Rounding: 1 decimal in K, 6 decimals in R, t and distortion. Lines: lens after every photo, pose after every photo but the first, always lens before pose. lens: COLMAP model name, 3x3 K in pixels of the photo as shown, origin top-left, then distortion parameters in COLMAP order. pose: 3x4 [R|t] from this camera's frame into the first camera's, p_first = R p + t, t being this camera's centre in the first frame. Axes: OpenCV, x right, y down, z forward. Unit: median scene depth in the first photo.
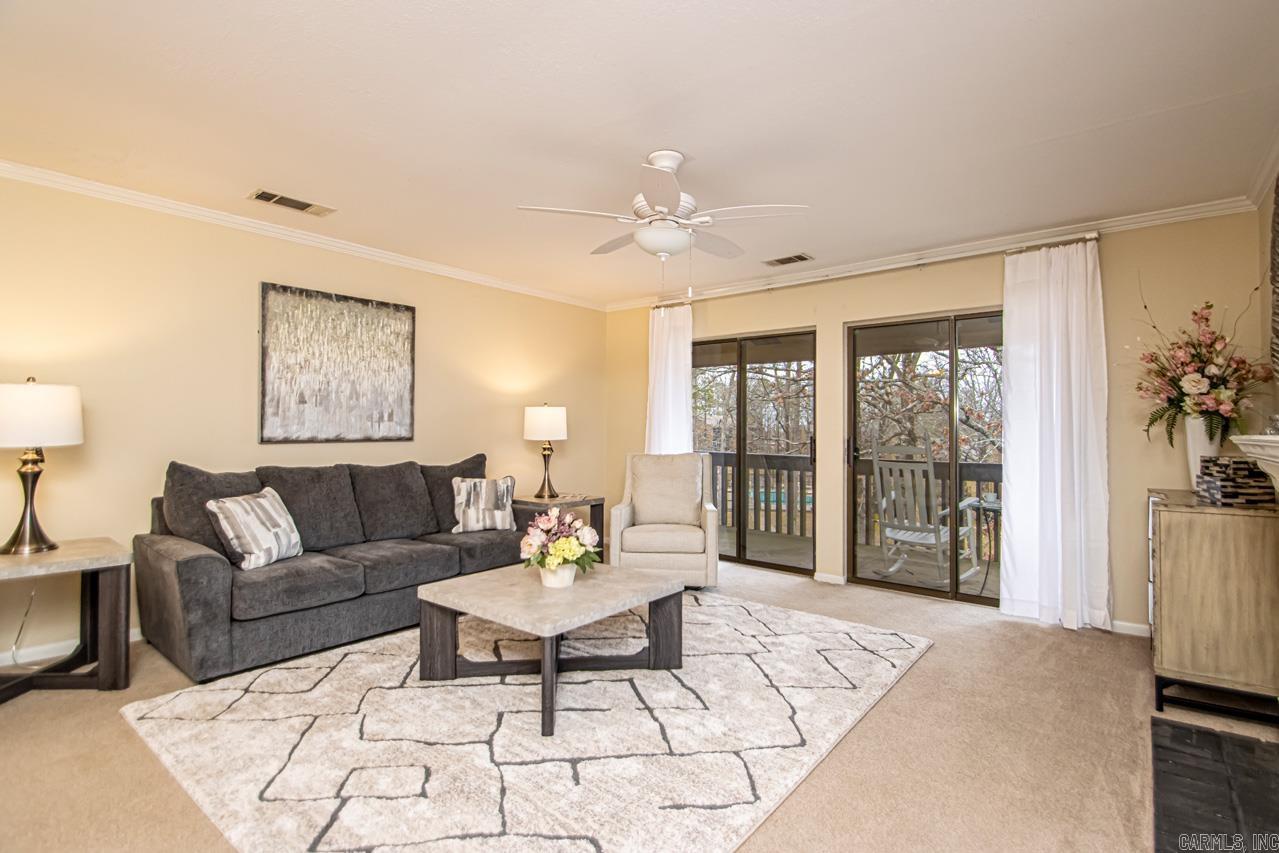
lens RADIAL K [[598.8, 0, 651.7], [0, 598.8, 427.0], [0, 0, 1]] dist [0.027468, -0.020106]
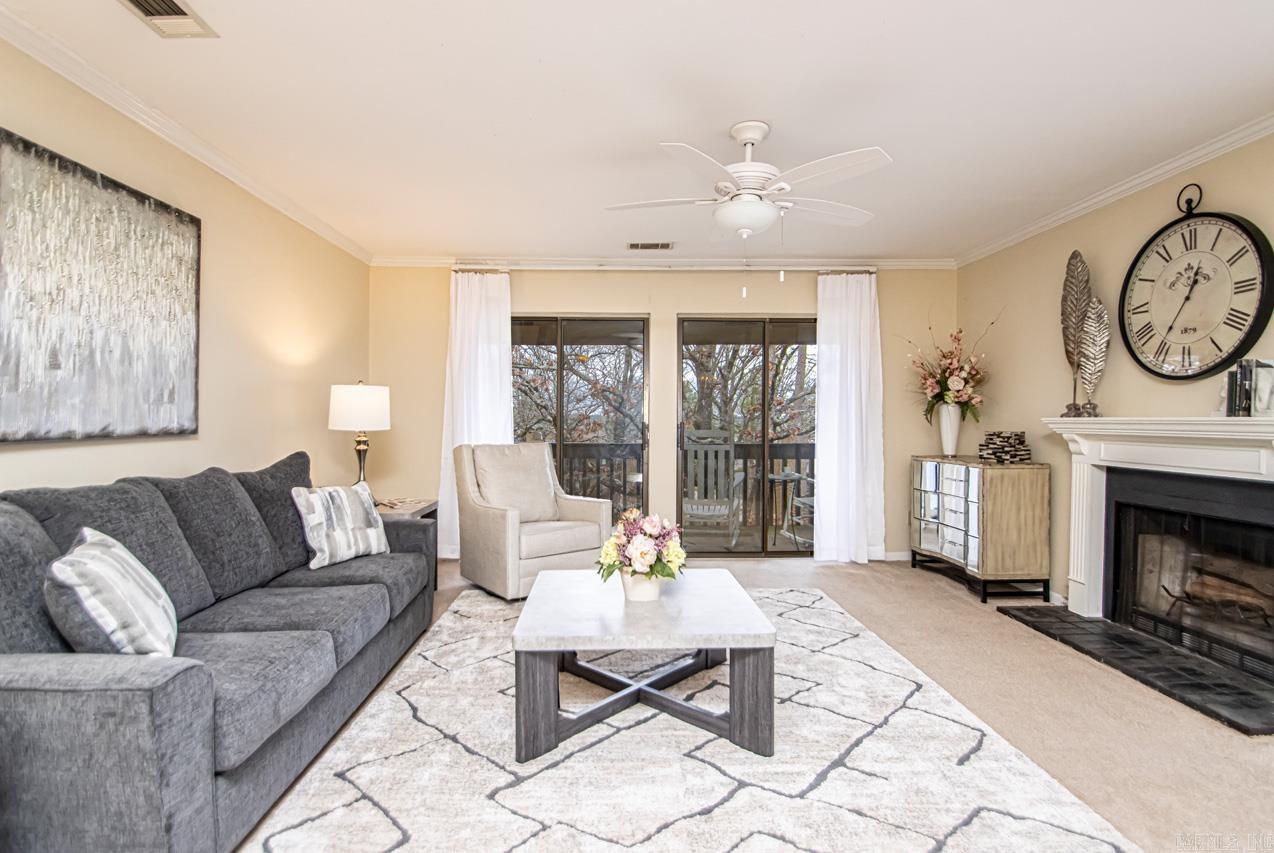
lens RADIAL K [[628.7, 0, 633.7], [0, 628.7, 425.2], [0, 0, 1]] dist [0.014973, -0.013112]
pose [[0.768413, -0.013063, 0.639821, -0.552784], [0.001264, 0.999821, 0.018895, 0.001169], [-0.639953, -0.013710, 0.768292, 0.247417]]
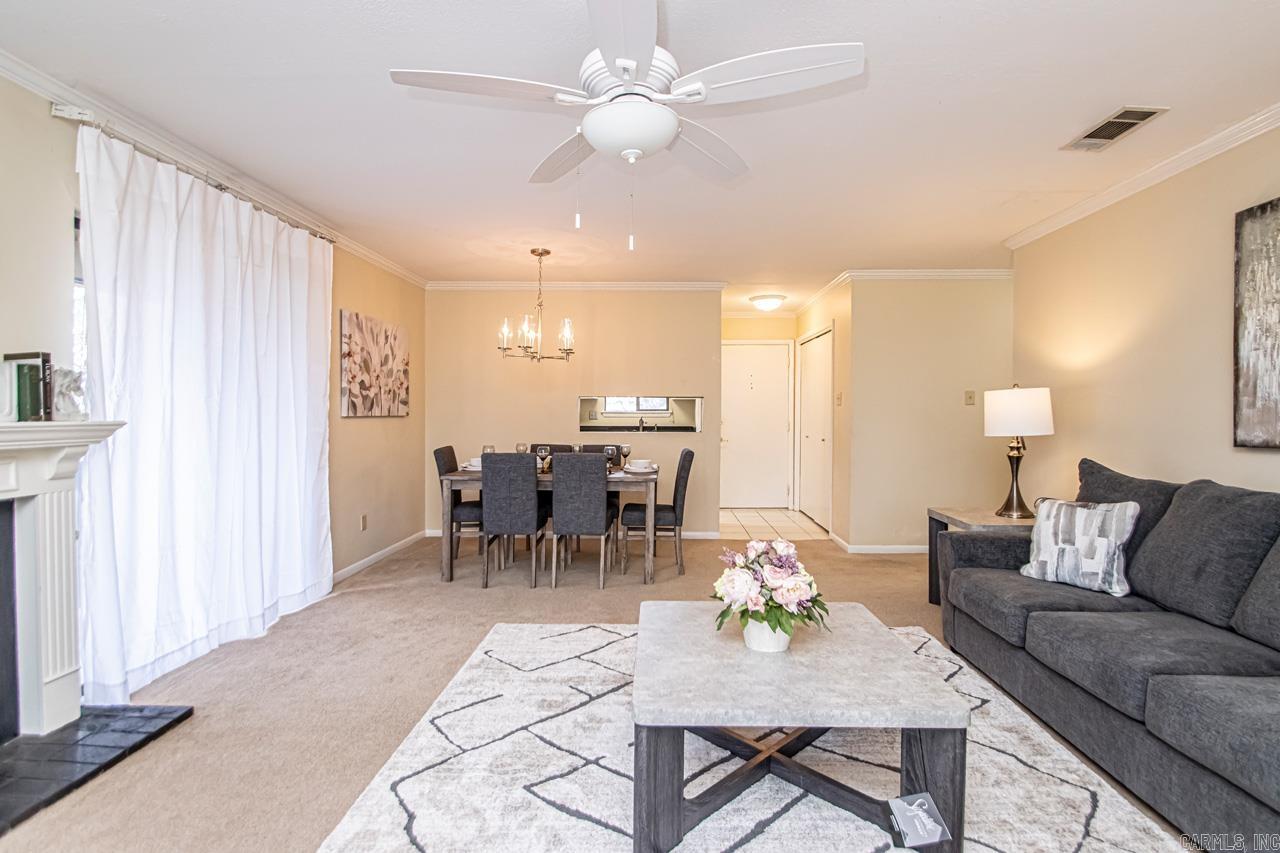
lens RADIAL K [[599.3, 0, 662.0], [0, 599.3, 417.8], [0, 0, 1]] dist [0.027468, -0.020106]
pose [[-0.798438, -0.008407, -0.602018, 0.283837], [-0.009548, 0.999954, -0.001300, -0.000936], [0.602001, 0.004710, -0.798481, 1.128921]]
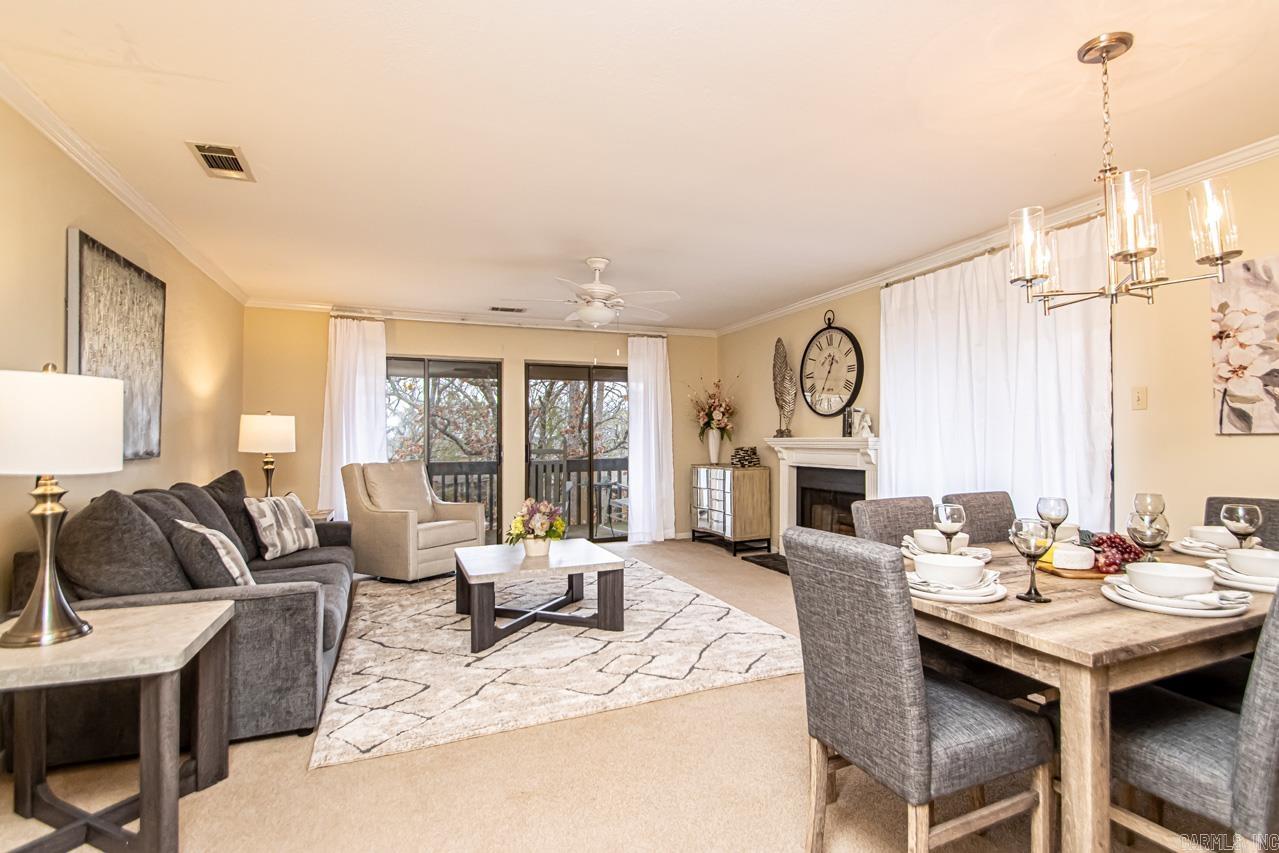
lens RADIAL K [[598.8, 0, 668.8], [0, 598.8, 431.1], [0, 0, 1]] dist [0.027468, -0.020106]
pose [[0.474752, 0.000738, 0.880119, -0.902391], [0.006235, 0.999972, -0.004202, -0.003811], [-0.880098, 0.007483, 0.474734, 0.080313]]
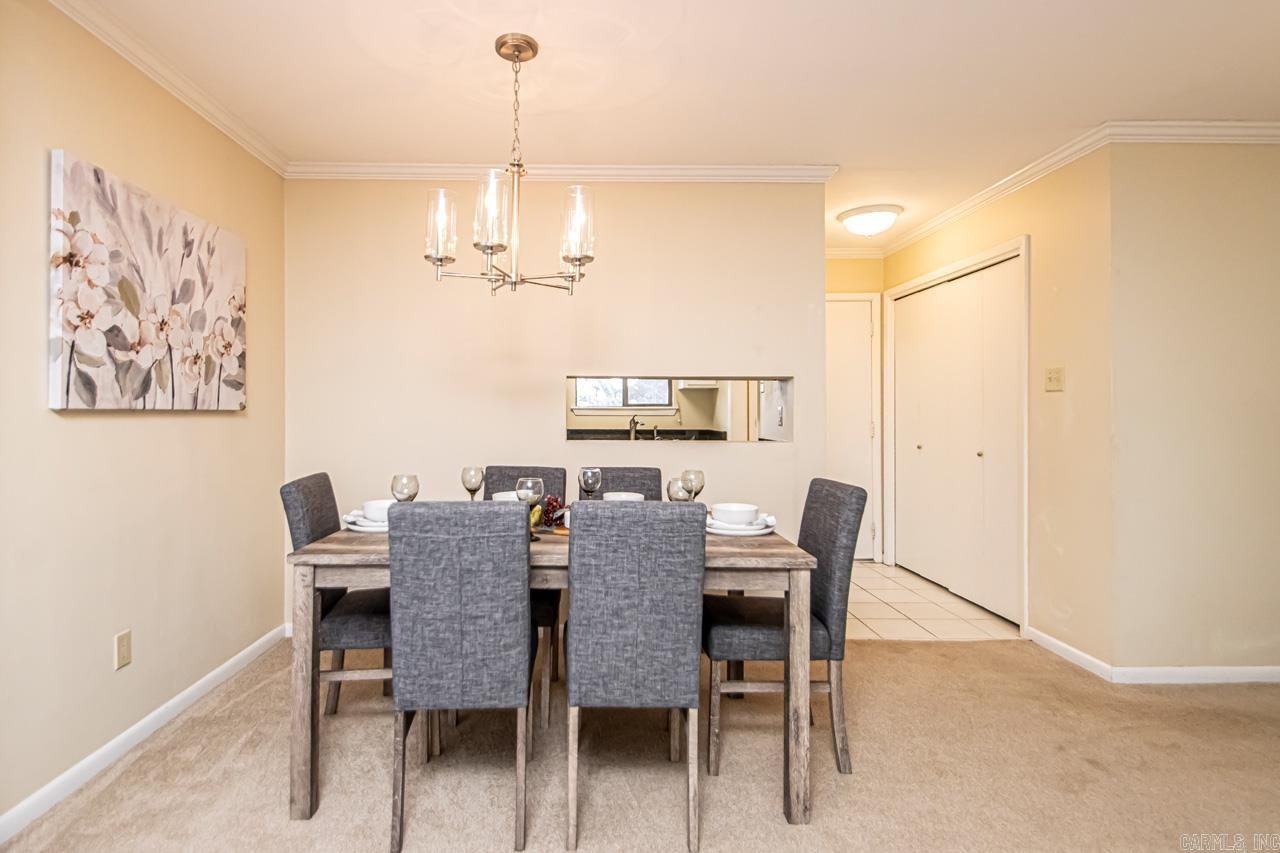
lens RADIAL K [[661.5, 0, 591.3], [0, 661.5, 411.9], [0, 0, 1]] dist [0.019912, -0.001954]
pose [[-0.791767, -0.014322, -0.610656, 0.062074], [-0.010165, 0.999896, -0.010271, 0.004228], [0.610739, -0.001925, -0.791830, 0.517555]]
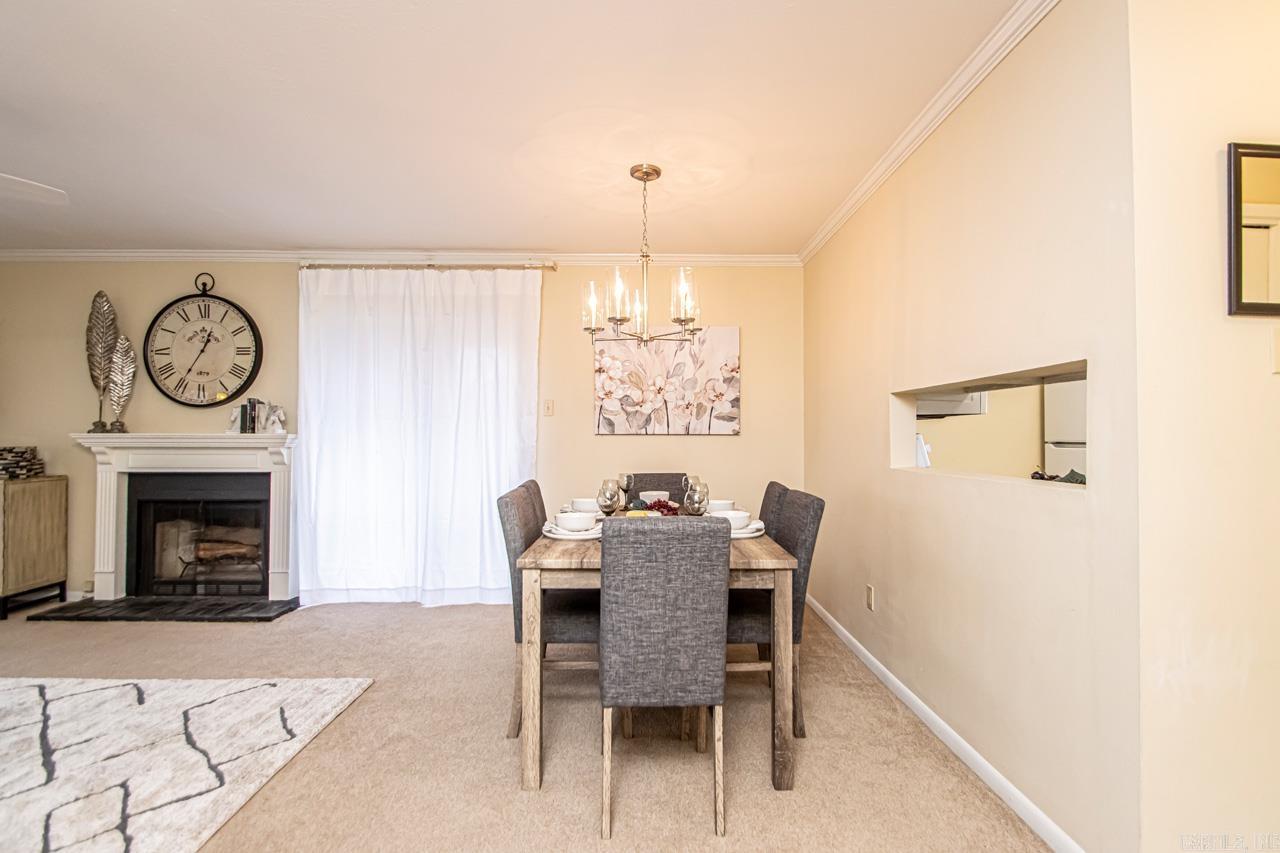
lens RADIAL K [[599.3, 0, 640.0], [0, 599.3, 424.0], [0, 0, 1]] dist [0.027468, -0.020106]
pose [[-0.617483, 0.003988, 0.786574, -0.865714], [-0.010935, 0.999847, -0.013654, -0.003888], [-0.786508, -0.017032, -0.617345, 0.470291]]
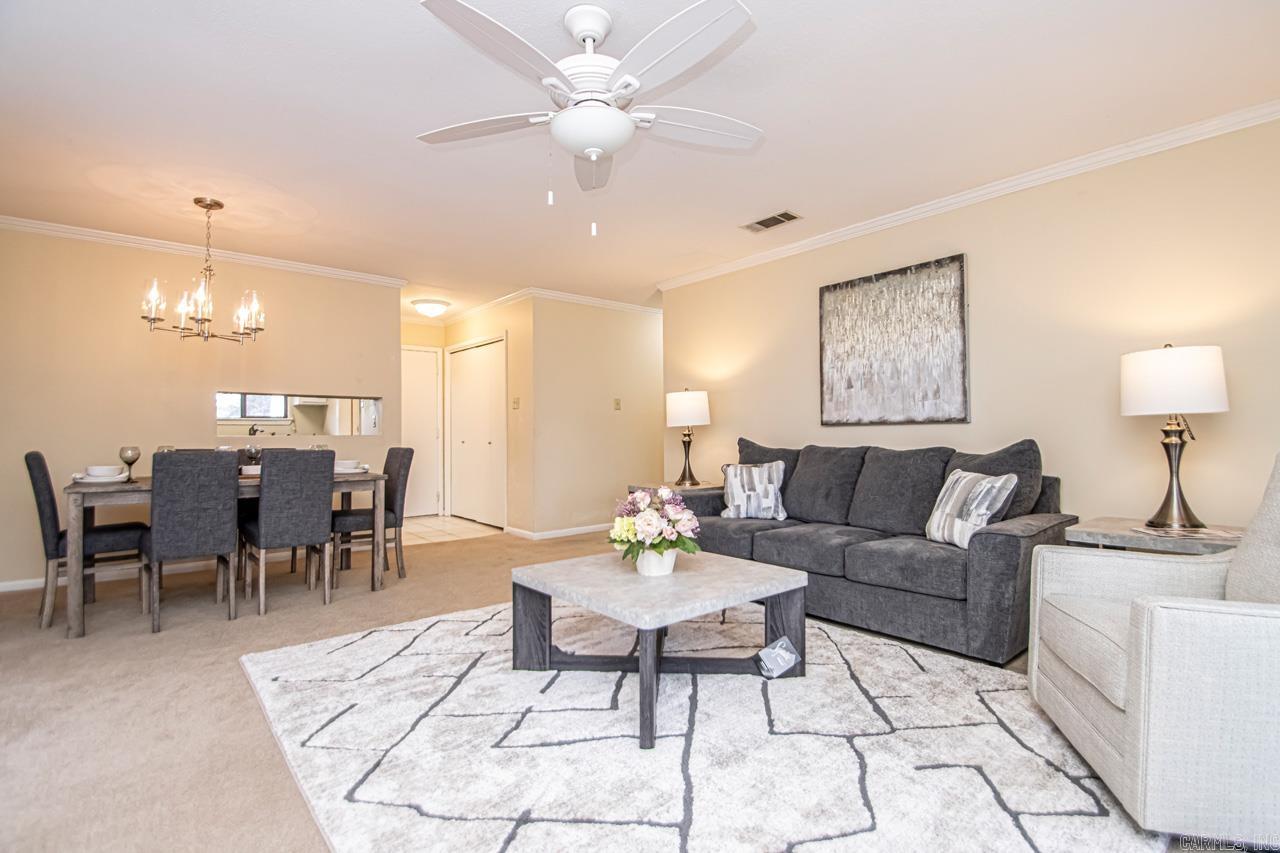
lens RADIAL K [[599.3, 0, 649.9], [0, 599.3, 422.9], [0, 0, 1]] dist [0.027468, -0.020106]
pose [[-0.215169, -0.027729, -0.976183, 0.546144], [0.006202, 0.999538, -0.029759, 0.053095], [0.976557, -0.012457, -0.214897, 0.897989]]
